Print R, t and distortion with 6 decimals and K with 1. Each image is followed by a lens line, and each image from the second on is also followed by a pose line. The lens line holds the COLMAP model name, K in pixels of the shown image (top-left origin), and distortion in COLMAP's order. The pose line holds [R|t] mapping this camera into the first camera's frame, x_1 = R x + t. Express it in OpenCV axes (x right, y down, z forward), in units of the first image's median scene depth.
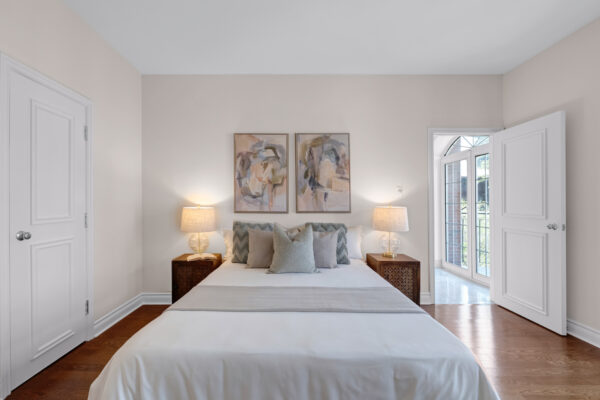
lens RADIAL K [[244.2, 0, 297.0], [0, 244.2, 202.5], [0, 0, 1]] dist [-0.003339, -0.000279]
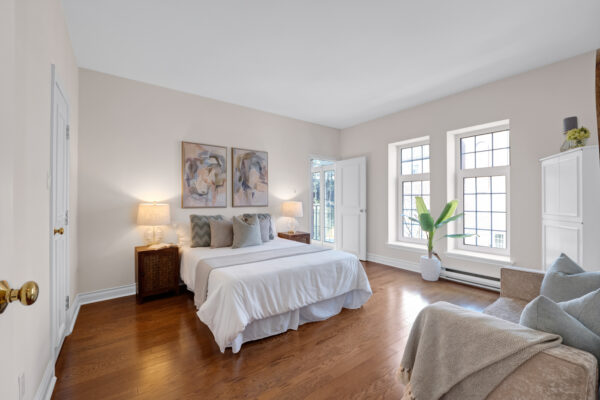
lens RADIAL K [[244.2, 0, 297.0], [0, 244.2, 202.5], [0, 0, 1]] dist [-0.003339, -0.000279]
pose [[0.805158, -0.010138, 0.592973, -0.519510], [0.002101, 0.999896, 0.014242, -0.001413], [-0.593056, -0.010221, 0.805096, -0.293464]]
